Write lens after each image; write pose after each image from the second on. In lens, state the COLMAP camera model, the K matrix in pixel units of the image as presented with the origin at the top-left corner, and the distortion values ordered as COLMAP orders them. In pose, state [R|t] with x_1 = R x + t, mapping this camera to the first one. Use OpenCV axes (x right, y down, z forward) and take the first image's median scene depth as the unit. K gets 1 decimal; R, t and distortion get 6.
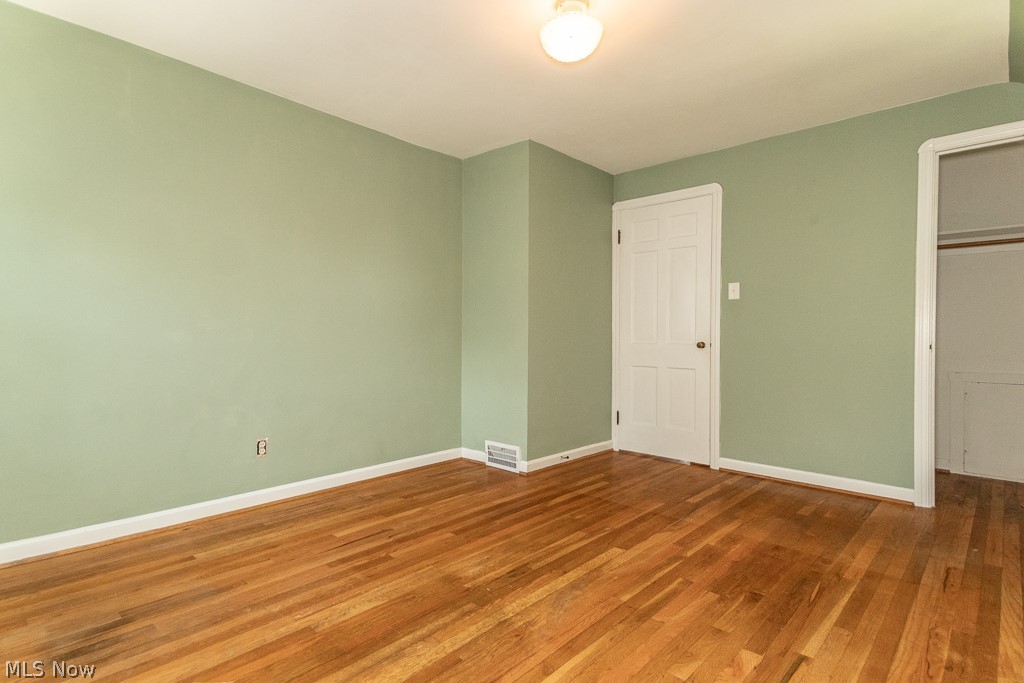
lens RADIAL K [[510.6, 0, 514.7], [0, 510.6, 332.6], [0, 0, 1]] dist [0.046950, -0.011759]
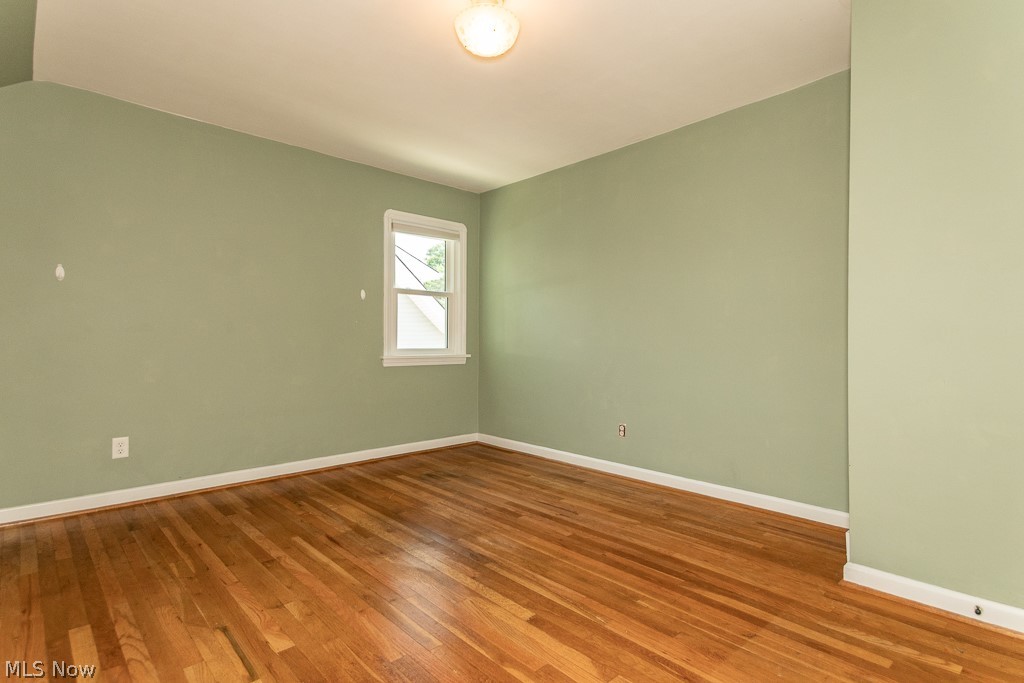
lens RADIAL K [[510.6, 0, 514.0], [0, 510.6, 340.4], [0, 0, 1]] dist [0.046950, -0.011759]
pose [[-0.066445, -0.004348, -0.997781, 0.930256], [0.004392, 0.999980, -0.004650, 0.004979], [0.997780, -0.004691, -0.066425, 0.970351]]
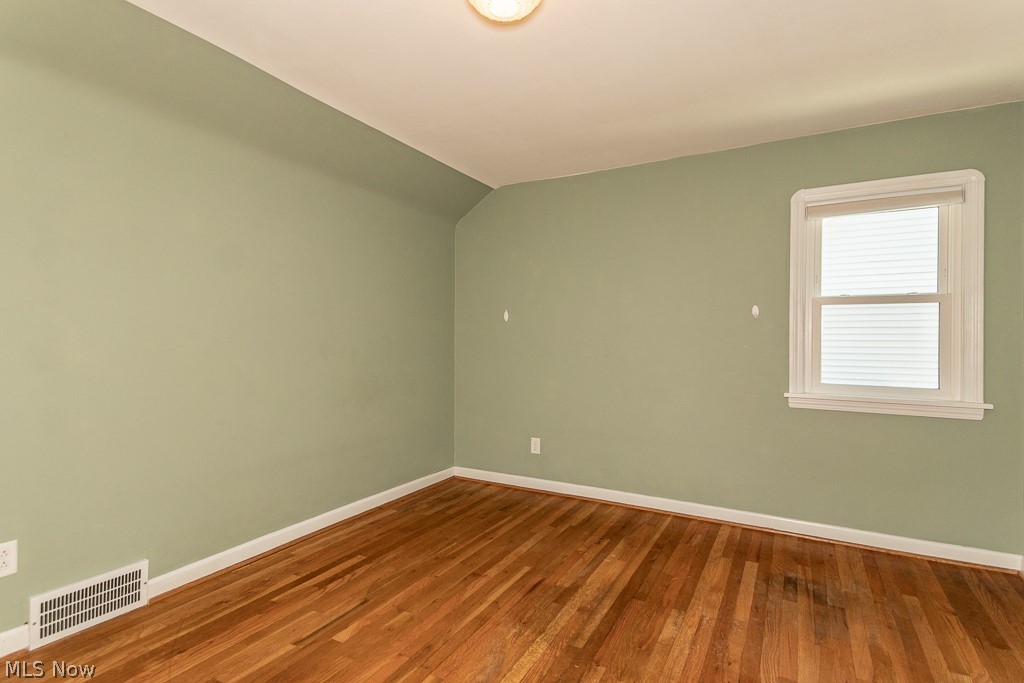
lens RADIAL K [[510.6, 0, 519.0], [0, 510.6, 344.8], [0, 0, 1]] dist [0.046950, -0.011759]
pose [[-0.967093, -0.012760, -0.254101, 0.229037], [-0.012023, 0.999918, -0.004452, -0.056418], [0.254137, -0.001250, -0.967167, 1.467305]]
